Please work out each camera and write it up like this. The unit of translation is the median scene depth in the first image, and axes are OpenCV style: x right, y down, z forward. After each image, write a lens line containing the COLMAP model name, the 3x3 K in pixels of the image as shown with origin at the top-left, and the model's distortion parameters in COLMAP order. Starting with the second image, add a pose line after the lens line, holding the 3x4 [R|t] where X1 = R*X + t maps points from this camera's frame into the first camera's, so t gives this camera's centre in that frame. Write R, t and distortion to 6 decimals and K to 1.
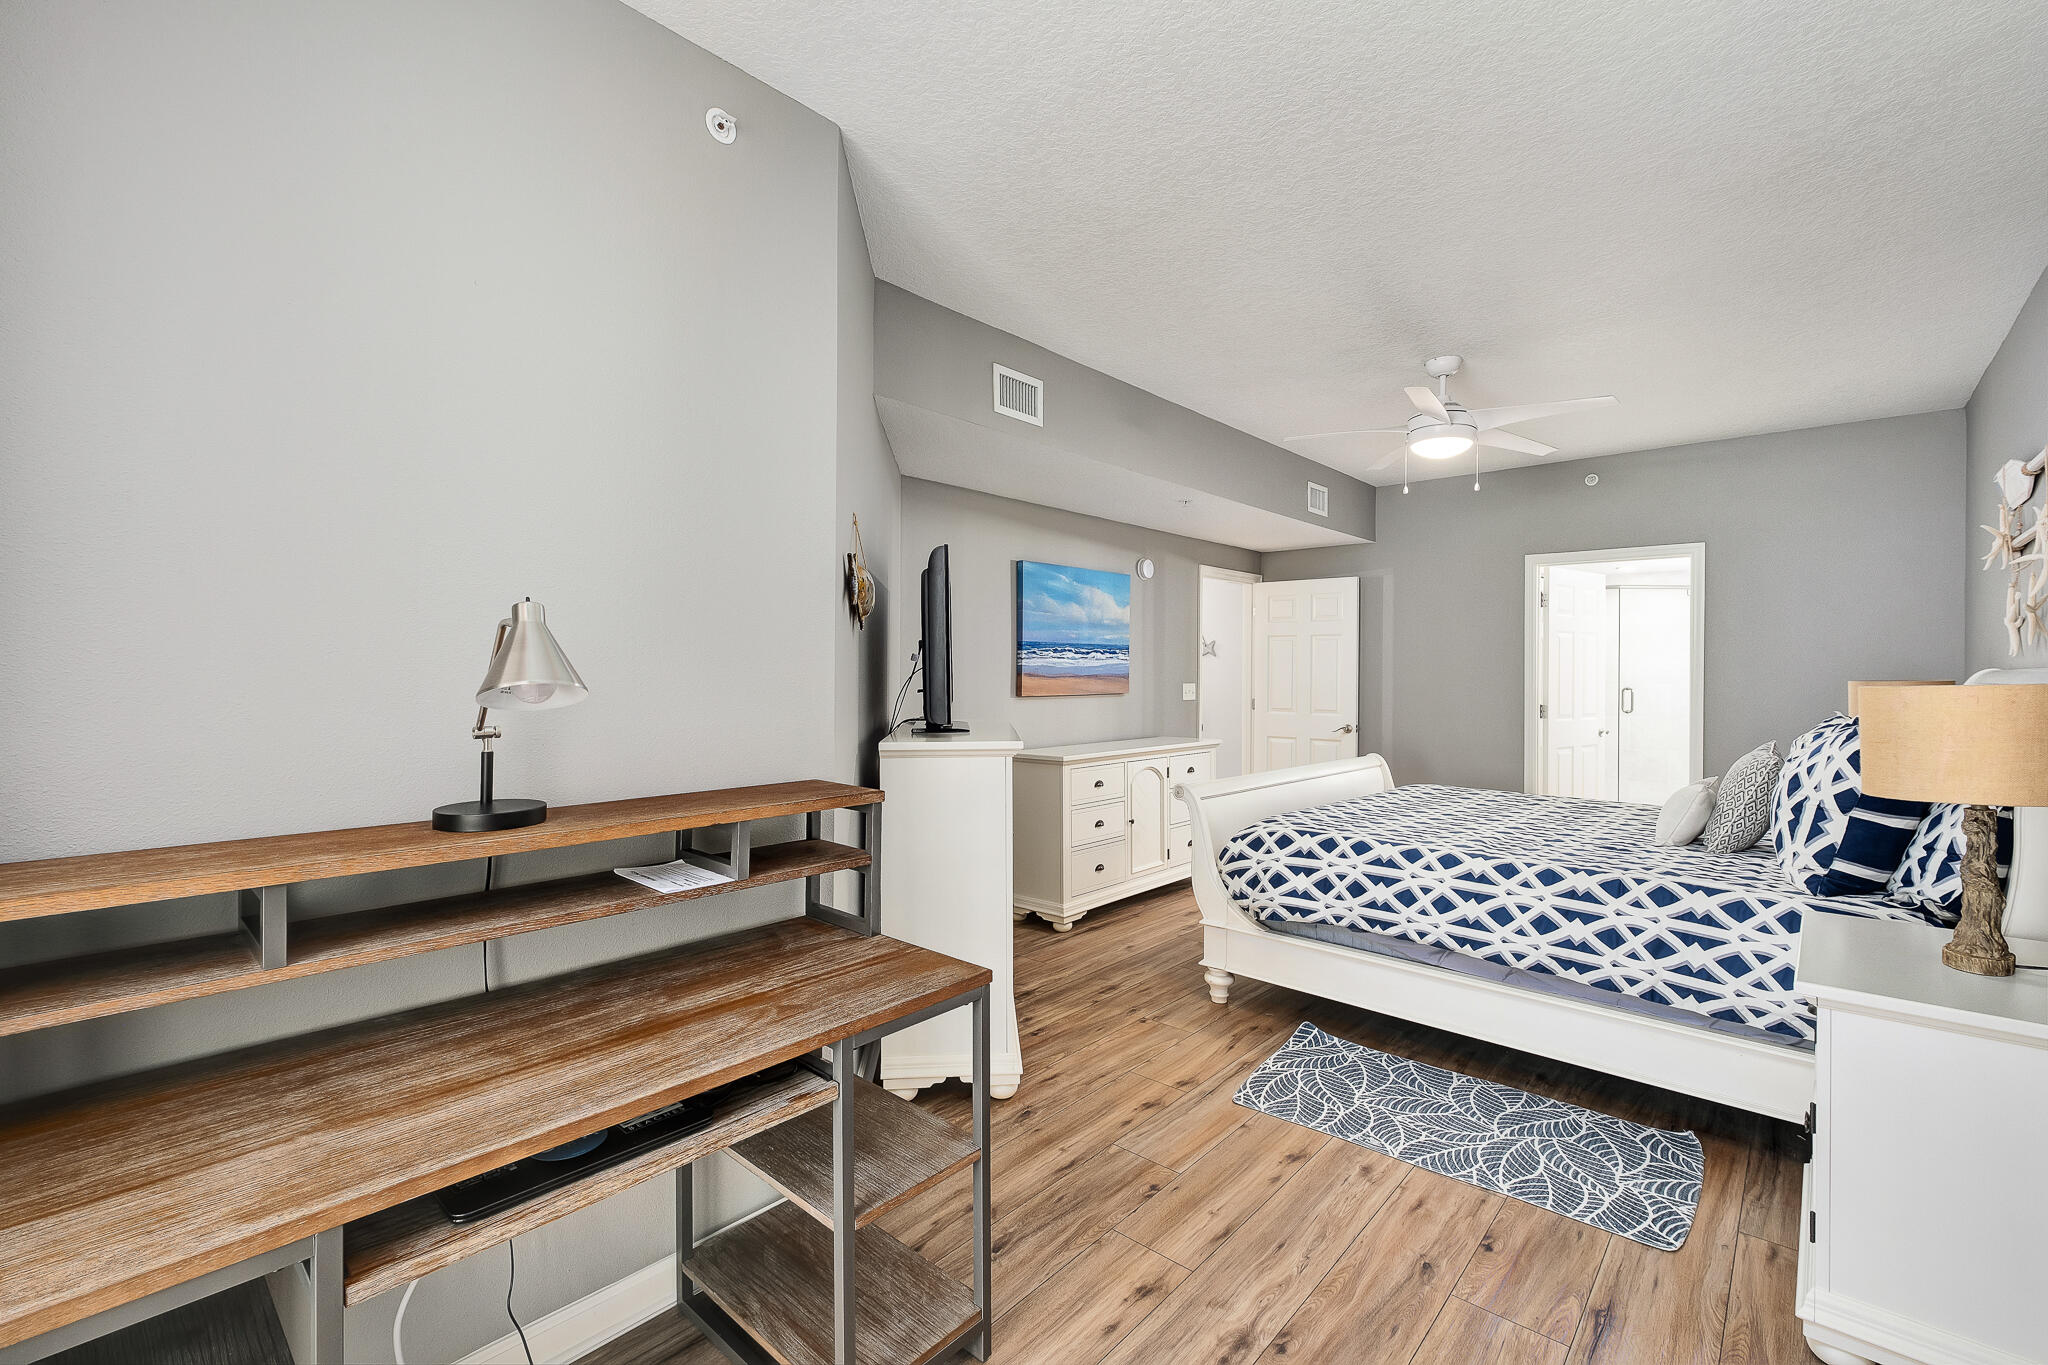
lens RADIAL K [[878.2, 0, 1033.1], [0, 878.2, 670.9], [0, 0, 1]] dist [0.001610, -0.000434]
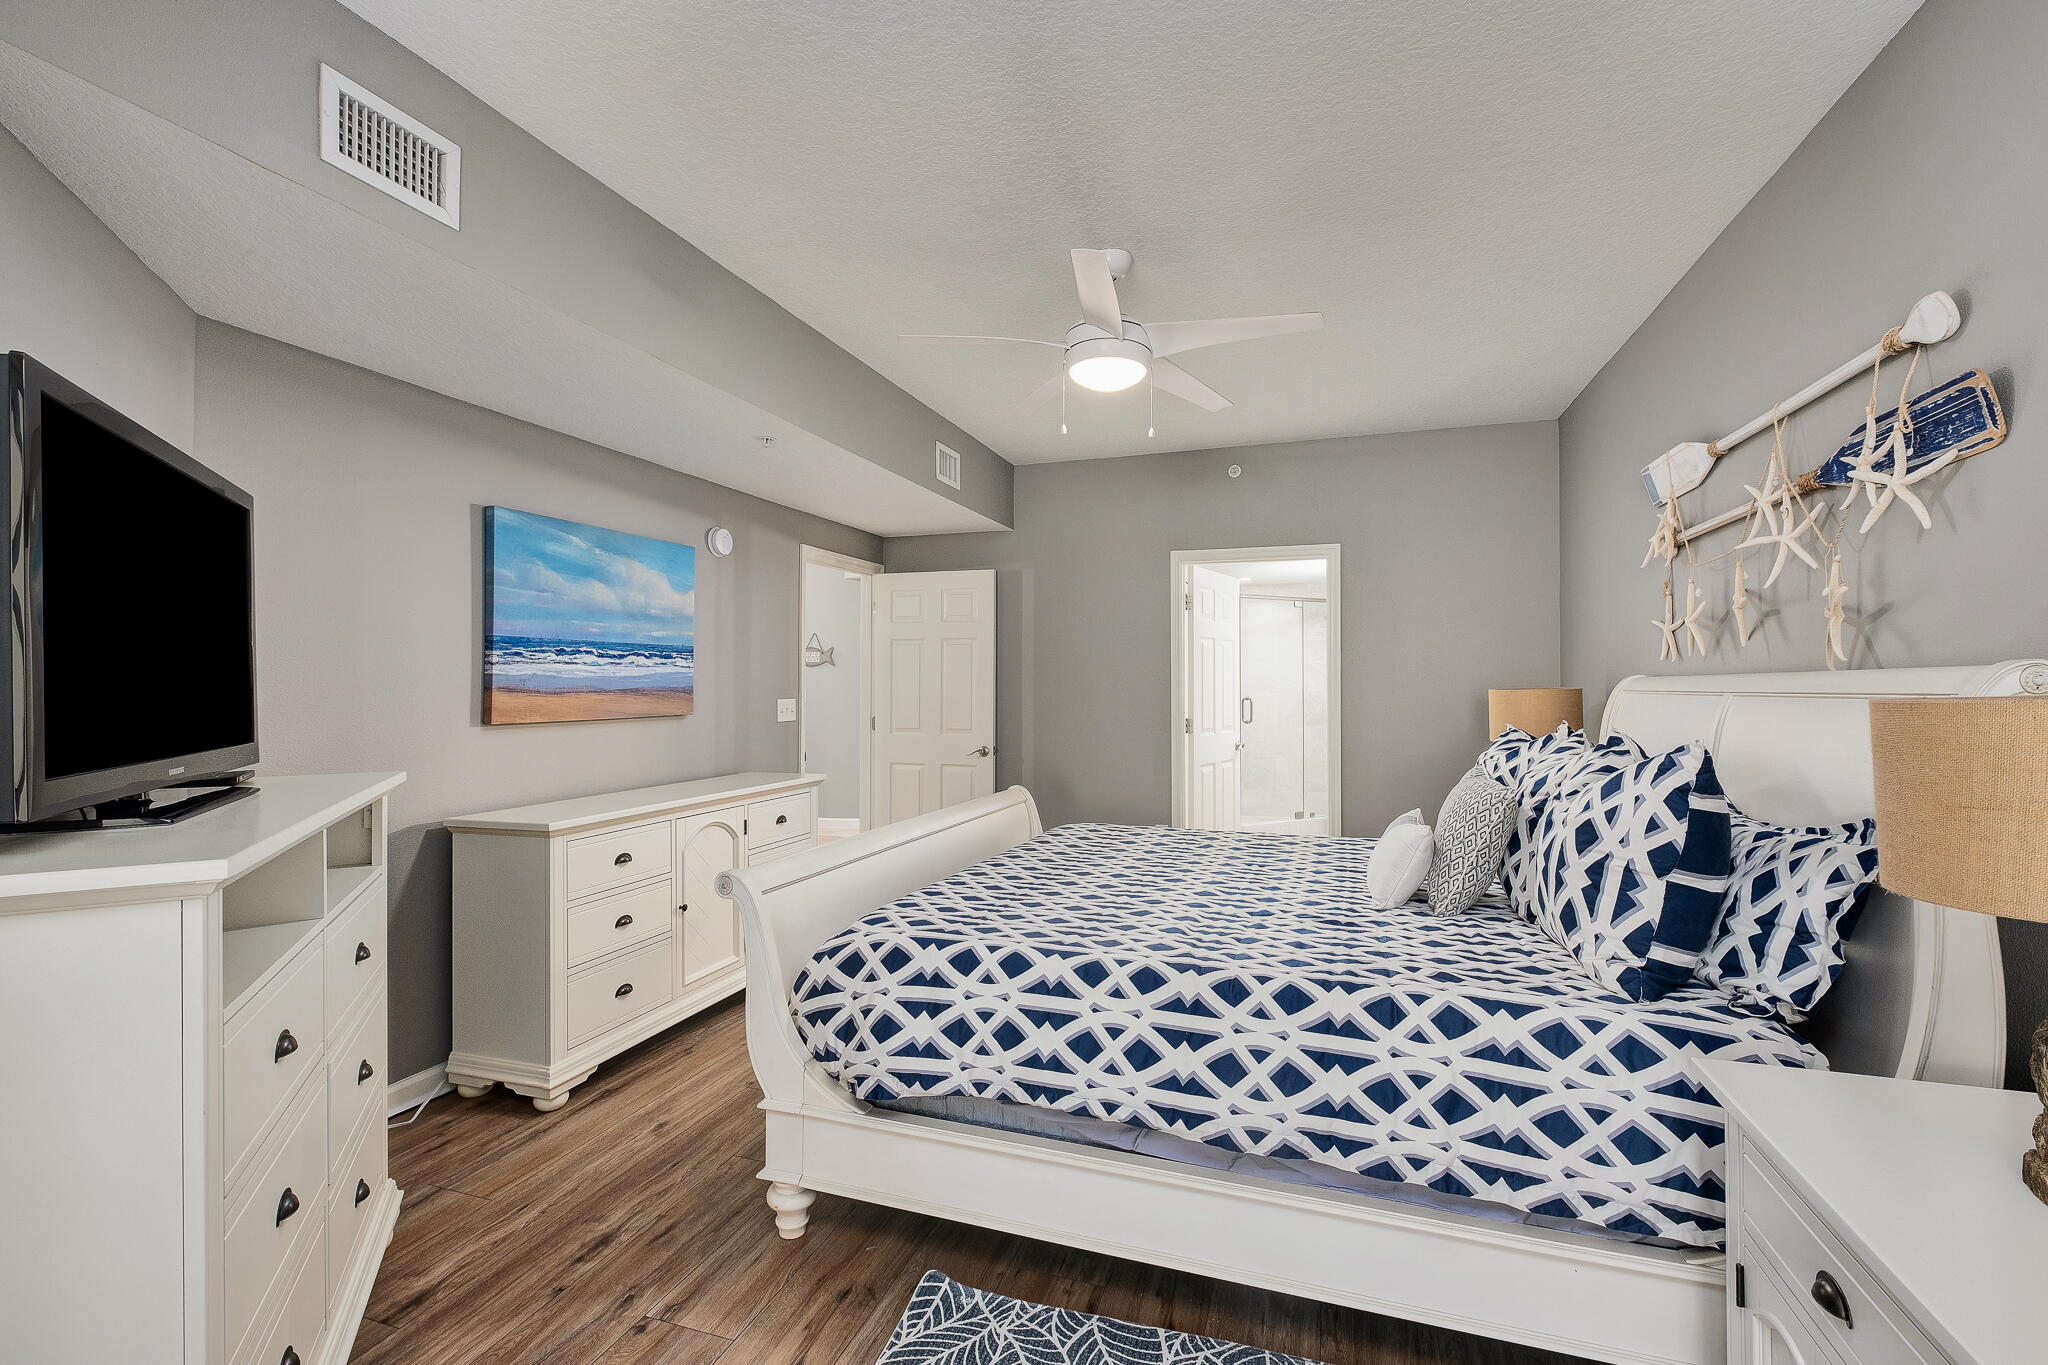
lens RADIAL K [[878.2, 0, 1033.1], [0, 878.2, 670.9], [0, 0, 1]] dist [0.001610, -0.000434]
pose [[0.918185, 0.000406, 0.396152, 0.130154], [0.005458, 0.999892, -0.013674, 0.002372], [-0.396114, 0.014718, 0.918083, 0.394714]]
